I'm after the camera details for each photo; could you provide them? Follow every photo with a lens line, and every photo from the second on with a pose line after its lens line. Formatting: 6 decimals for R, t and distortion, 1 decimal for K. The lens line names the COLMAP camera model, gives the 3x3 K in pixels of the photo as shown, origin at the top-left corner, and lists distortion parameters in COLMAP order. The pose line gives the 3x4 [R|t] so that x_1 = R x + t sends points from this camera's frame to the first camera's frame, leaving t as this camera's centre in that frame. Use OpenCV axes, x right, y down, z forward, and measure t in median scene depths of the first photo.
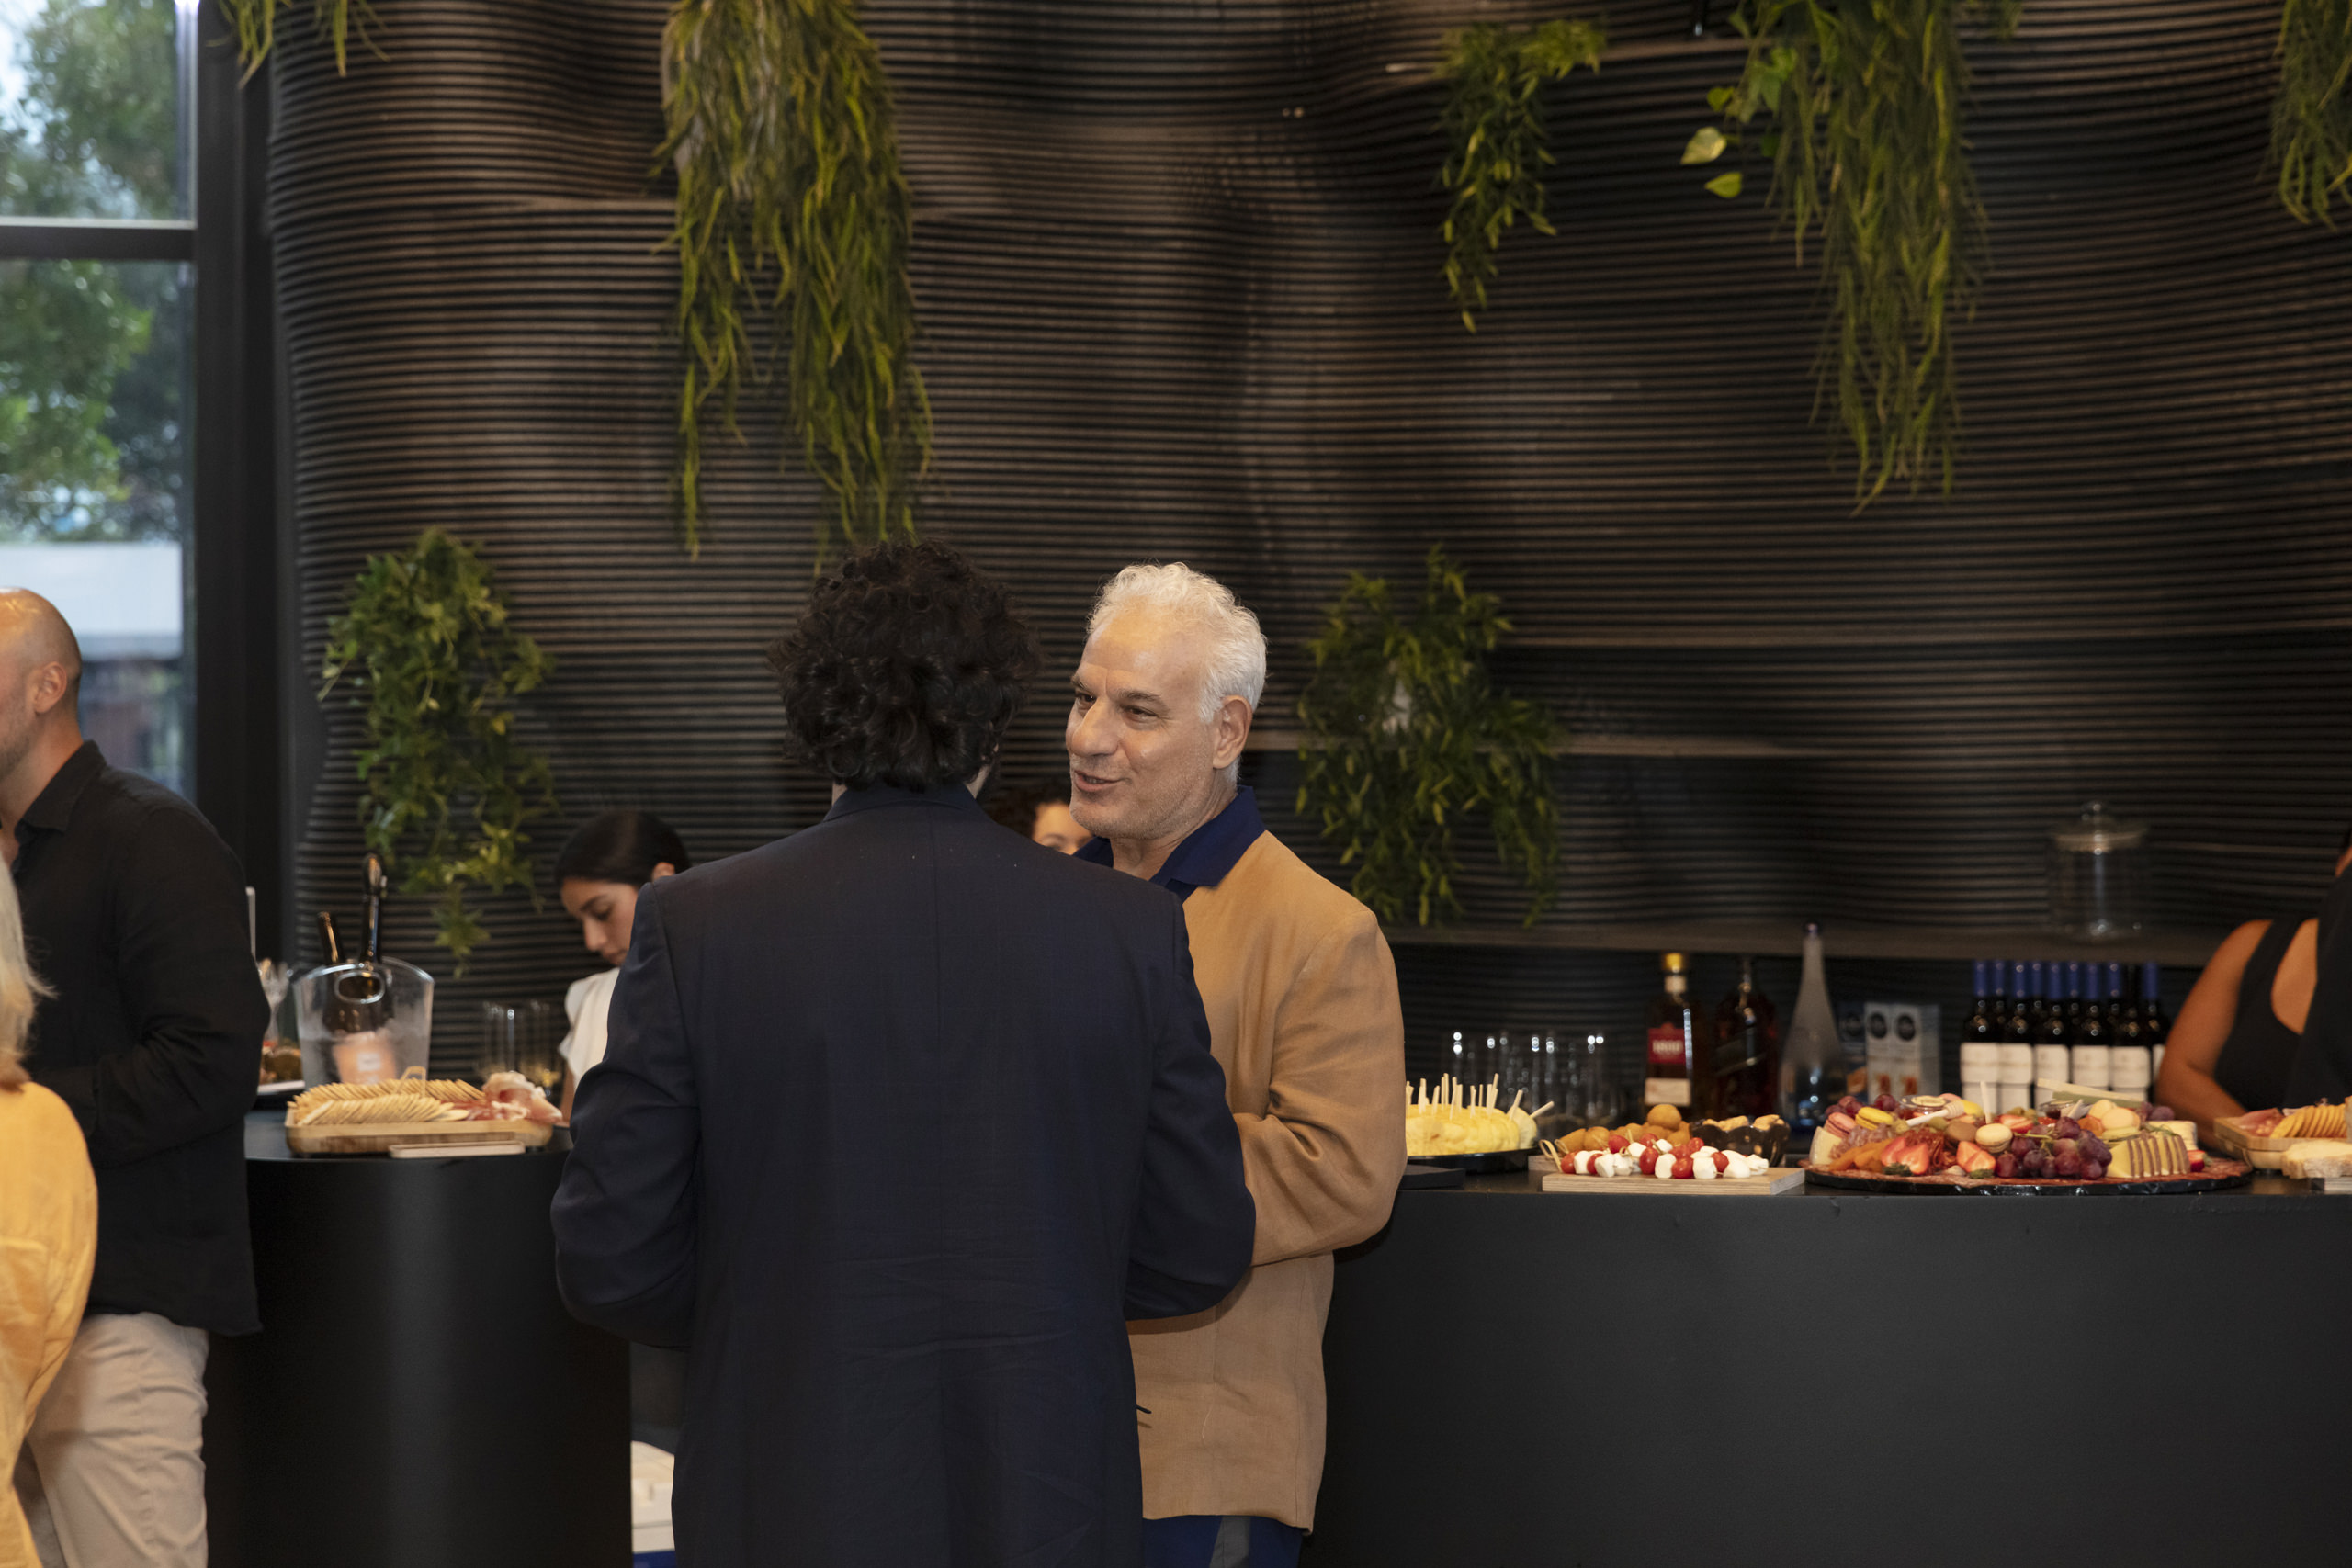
lens RADIAL K [[4566.8, 0, 1176.0], [0, 4566.8, 784.0], [0, 0, 1]] dist [-0.022591, -0.065484]
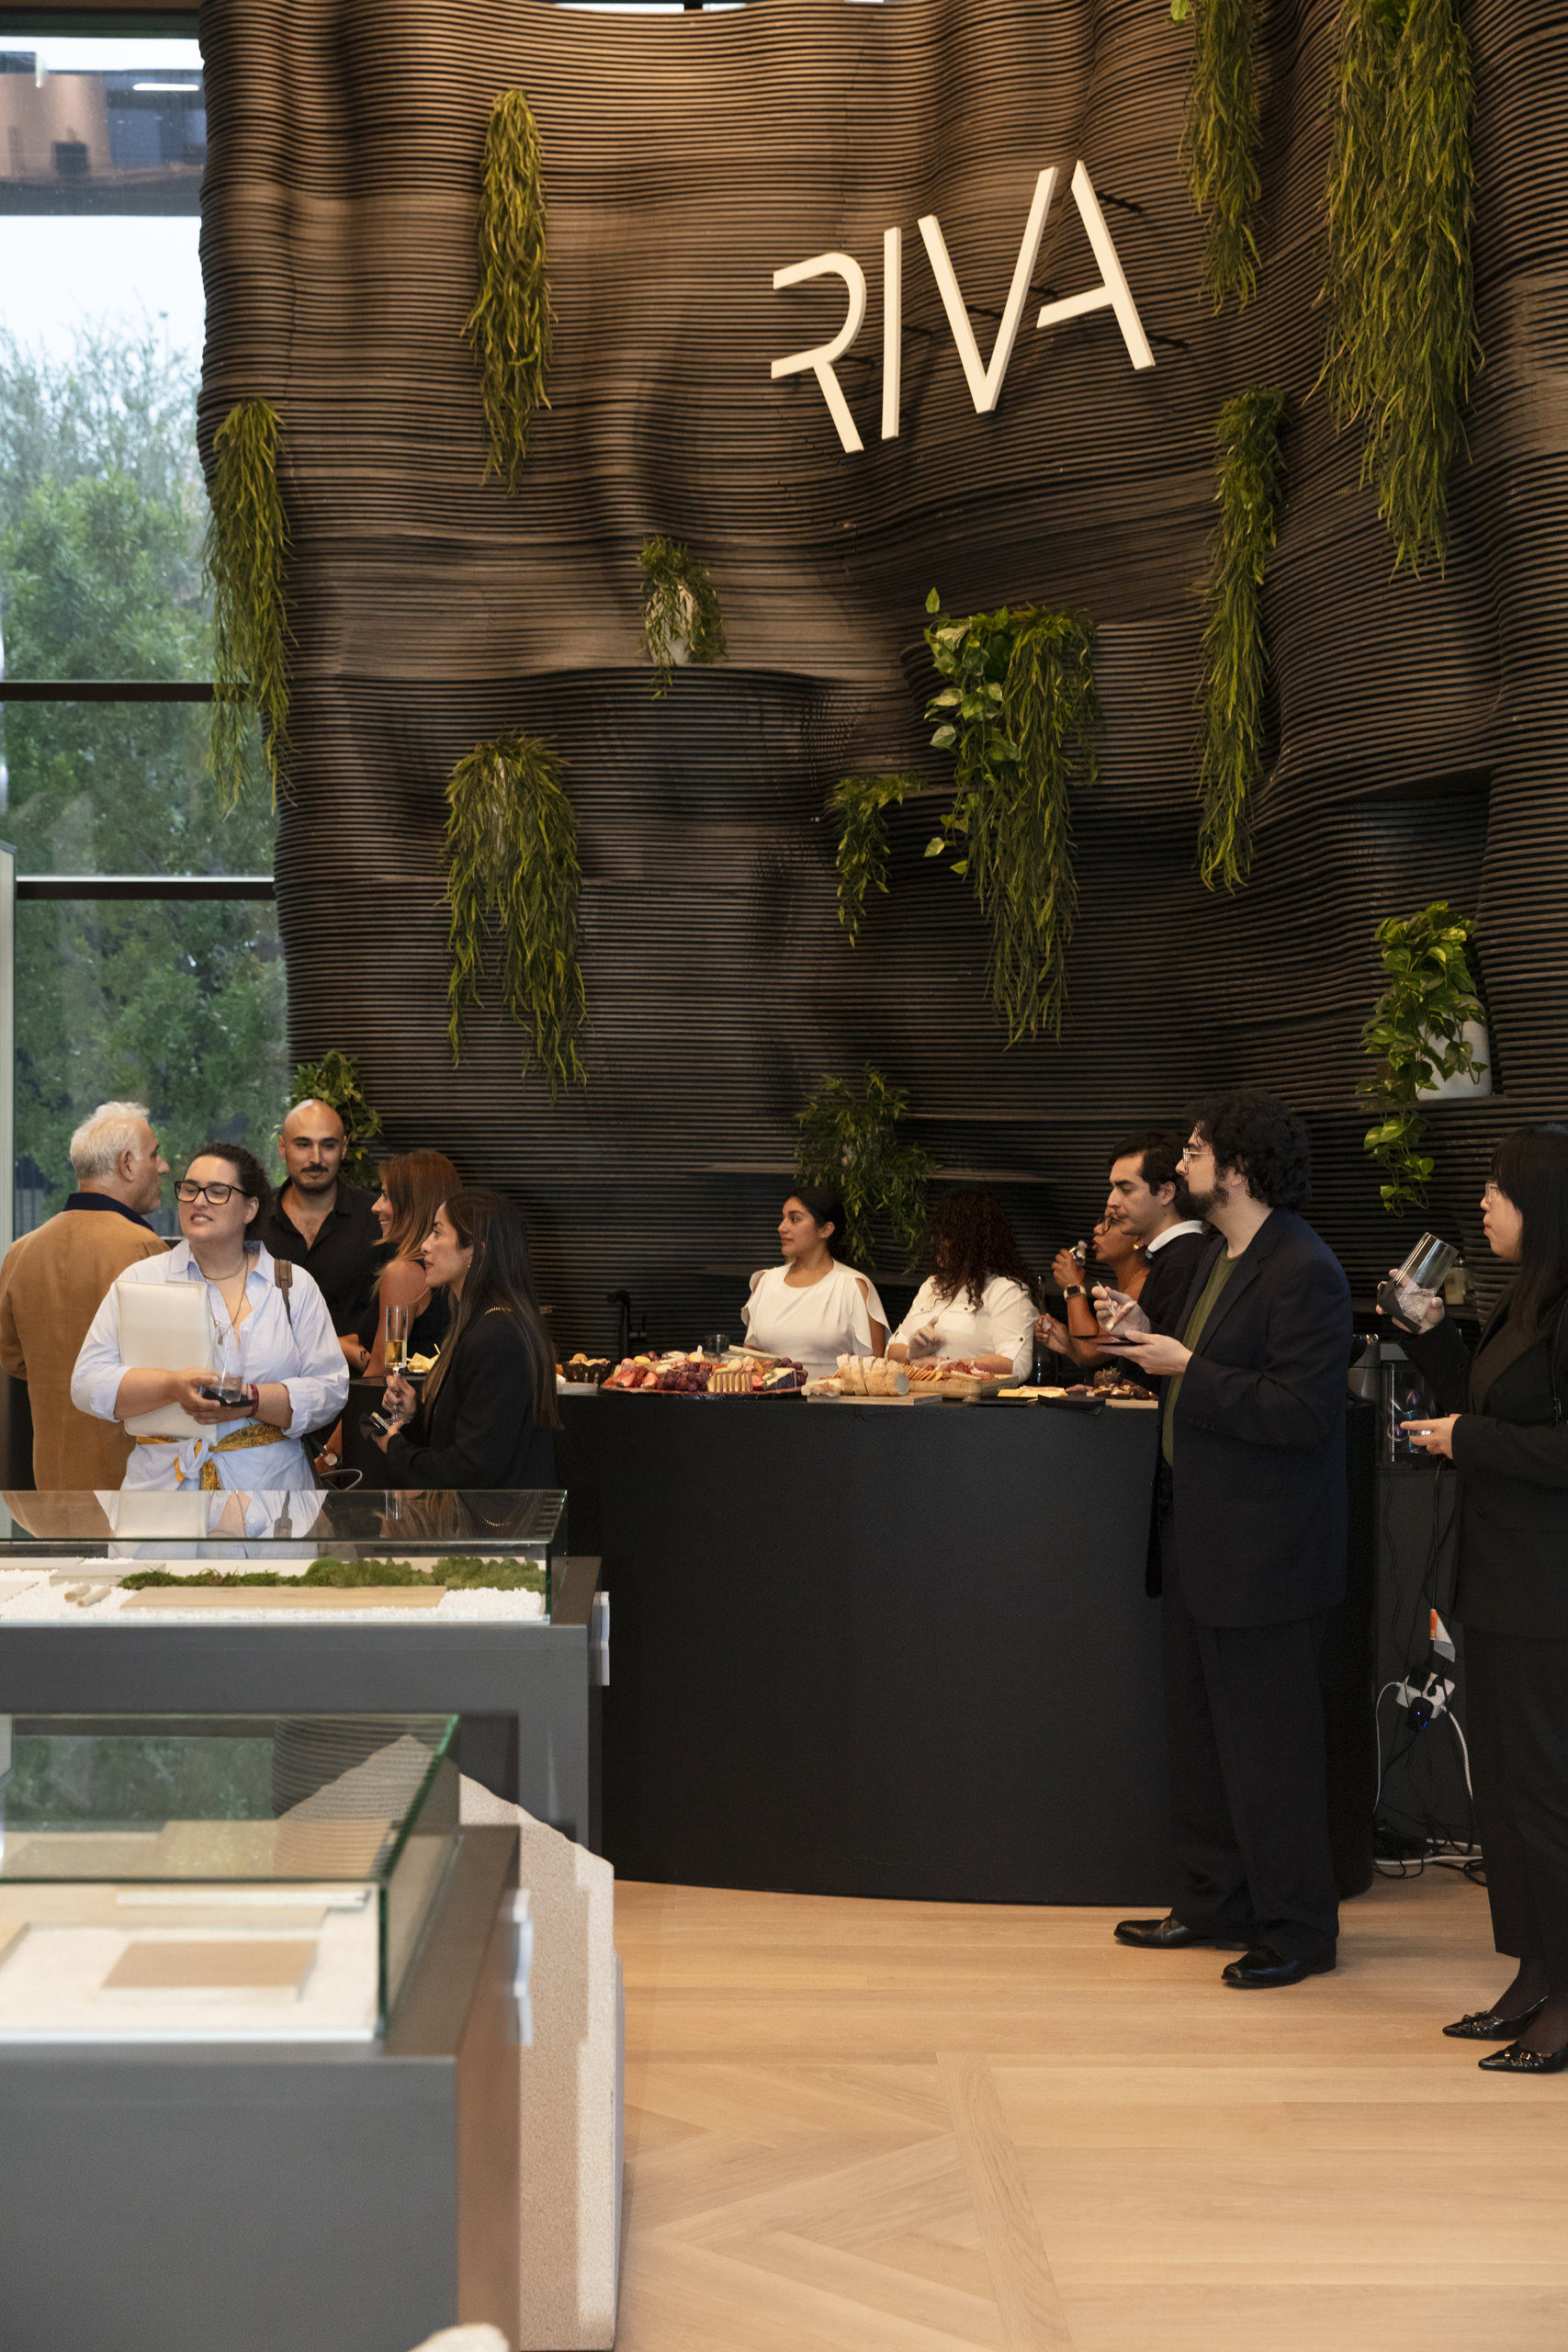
lens RADIAL K [[3193.5, 0, 784.0], [0, 3193.5, 1176.0], [0, 0, 1]] dist [0.017133, -0.016732]
pose [[0.962285, 0.015498, -0.271603, 0.382611], [-0.016002, 0.999872, 0.000360, -0.007384], [0.271574, 0.004000, 0.962409, -0.230056]]
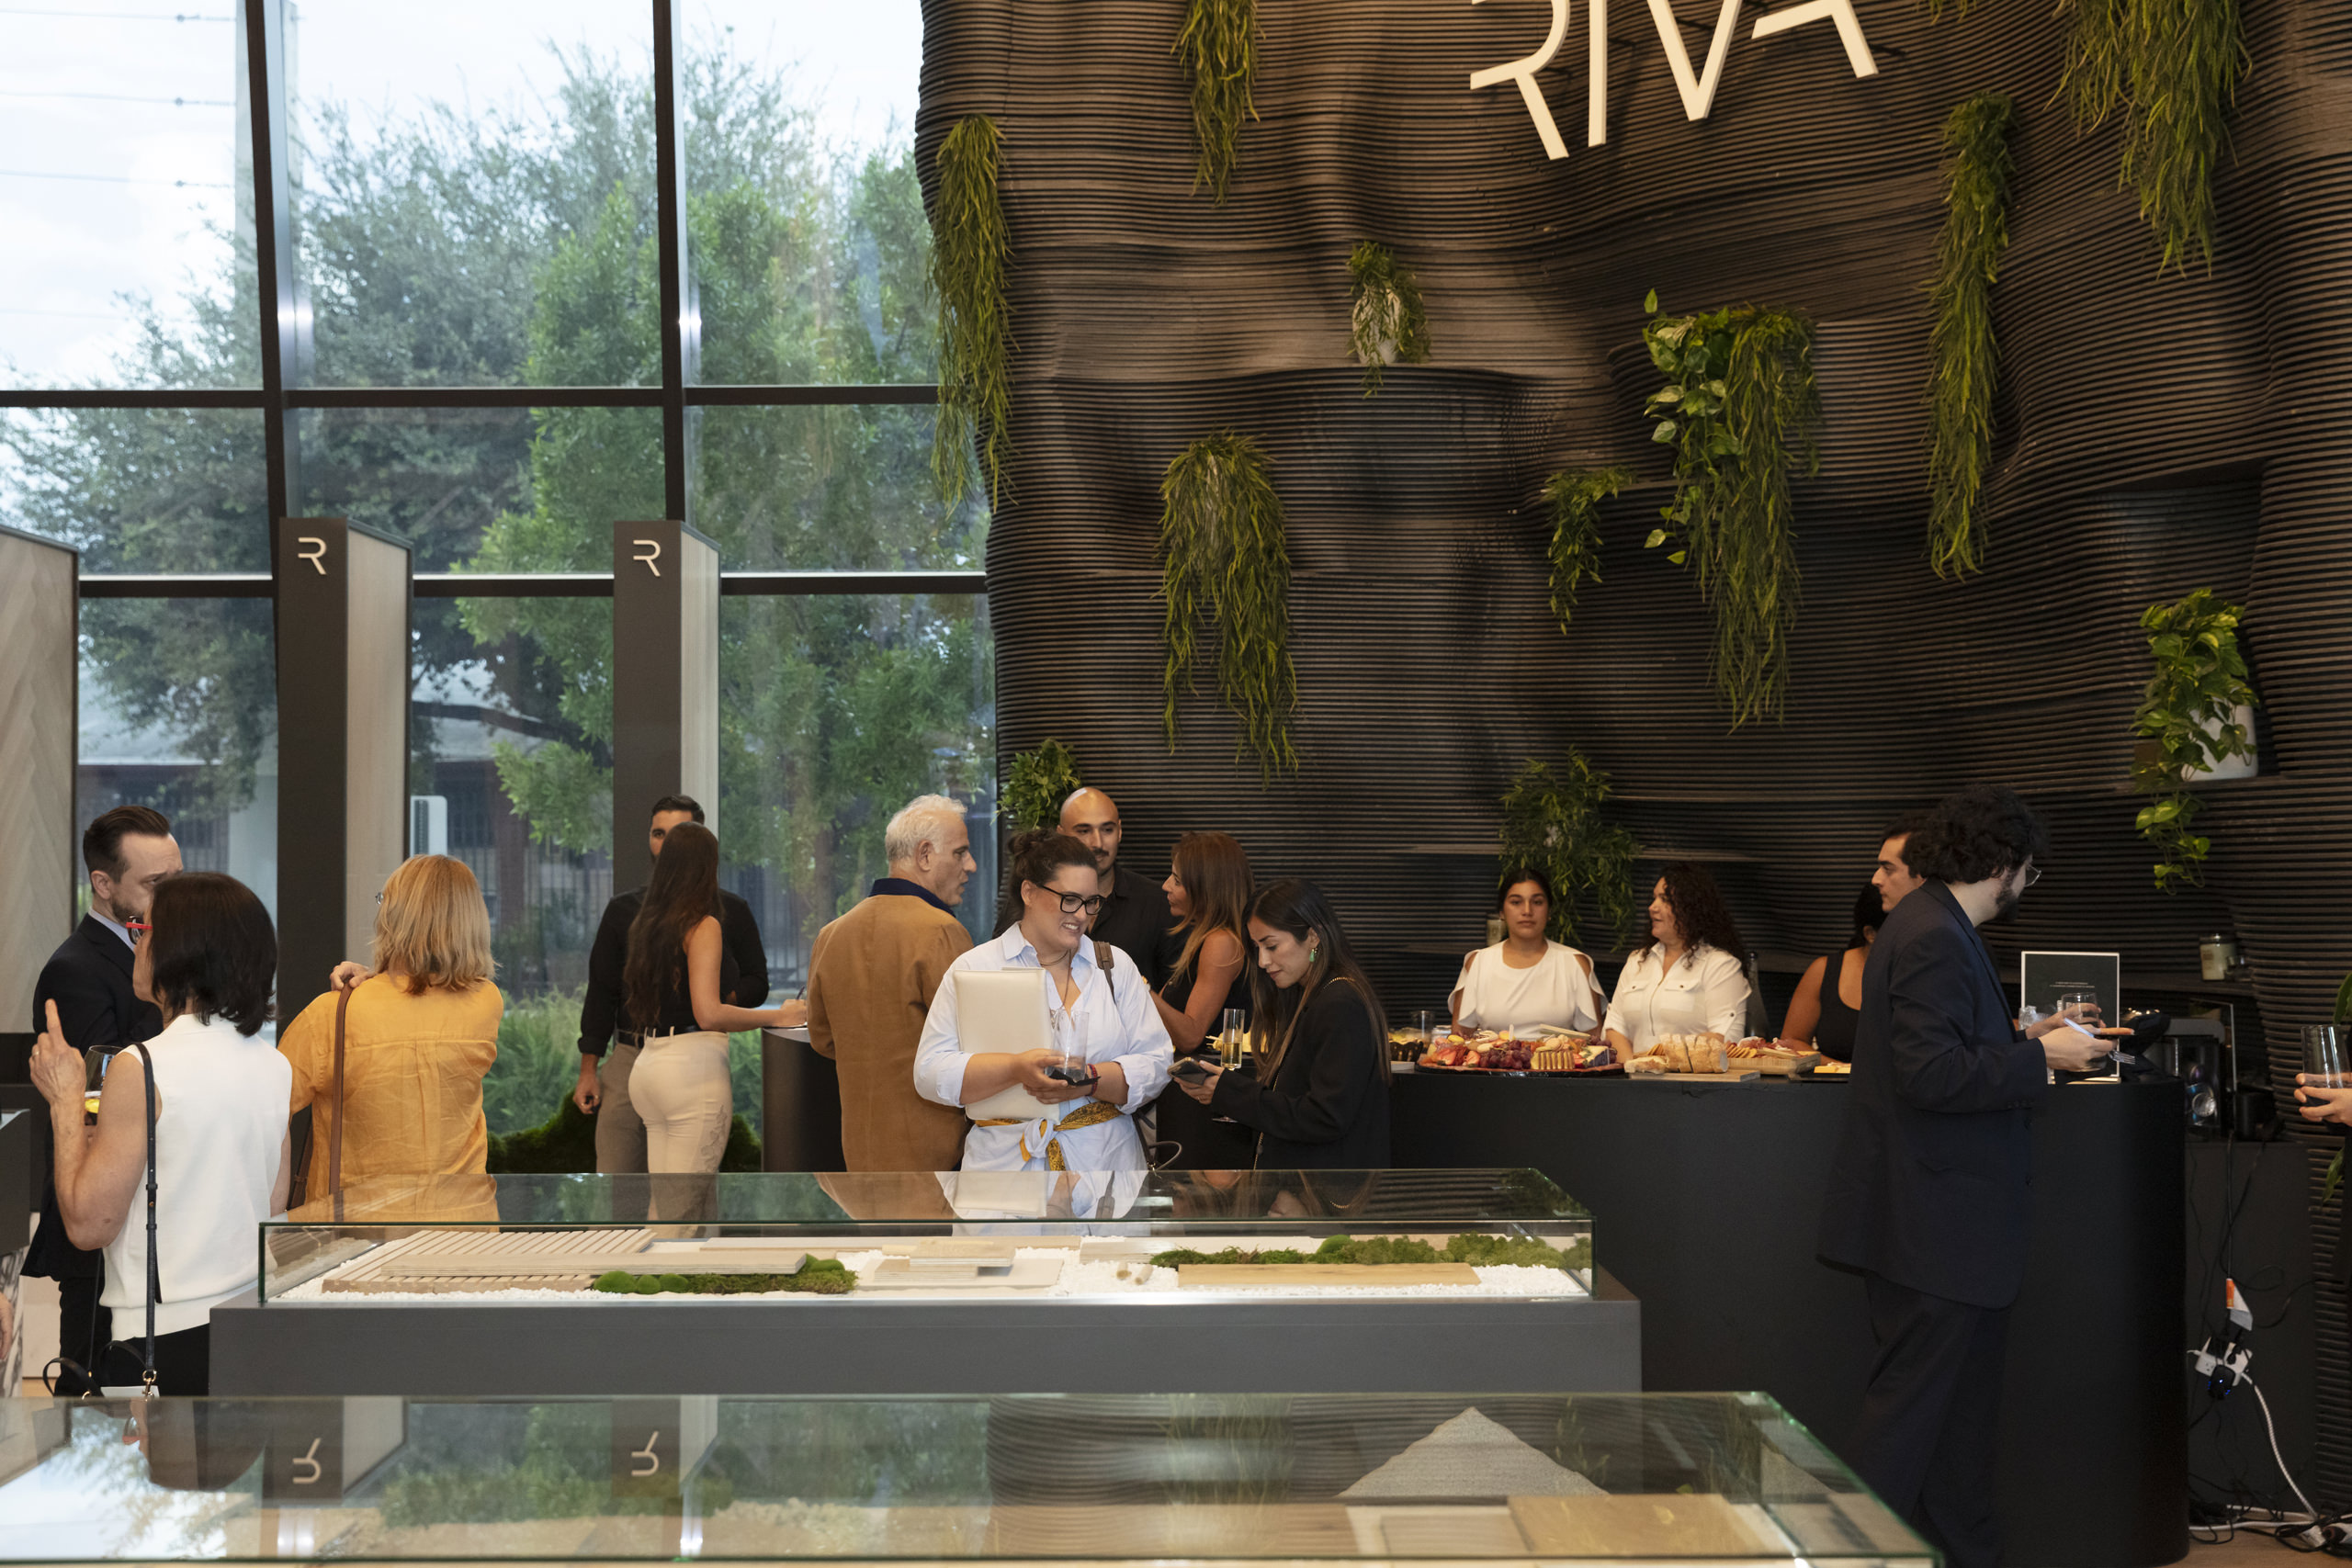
lens RADIAL K [[3103.4, 0, 1176.0], [0, 3103.4, 784.0], [0, 0, 1]] dist [0.001733, 0.077596]
pose [[0.954981, 0.002748, -0.296654, 0.289296], [-0.009203, 0.999750, -0.020363, -0.009688], [0.296524, 0.022177, 0.954768, -0.265279]]
